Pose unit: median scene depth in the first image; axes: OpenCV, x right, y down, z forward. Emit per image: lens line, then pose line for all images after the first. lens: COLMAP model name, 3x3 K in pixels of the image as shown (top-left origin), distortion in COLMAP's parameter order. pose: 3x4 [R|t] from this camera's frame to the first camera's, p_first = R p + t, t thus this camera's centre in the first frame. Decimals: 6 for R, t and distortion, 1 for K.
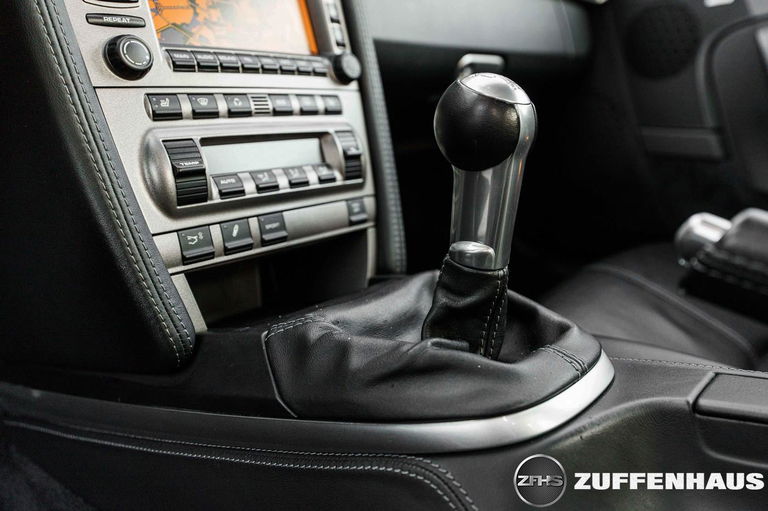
lens RADIAL K [[540.7, 0, 384.9], [0, 540.7, 255.8], [0, 0, 1]] dist [0.015265, 0.003671]
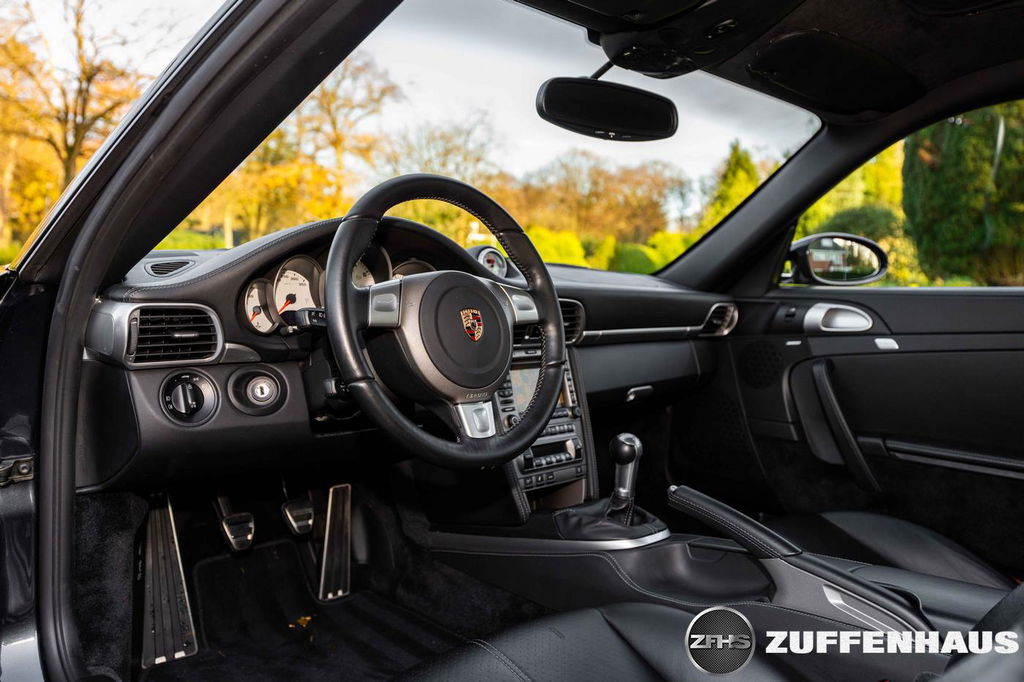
lens RADIAL K [[720.9, 0, 508.8], [0, 720.9, 342.9], [0, 0, 1]] dist [0.015265, 0.003671]
pose [[0.996559, 0.046789, -0.068419, -0.209588], [-0.059476, 0.978580, -0.197089, 0.012856], [0.057732, 0.200480, 0.977995, -2.831605]]
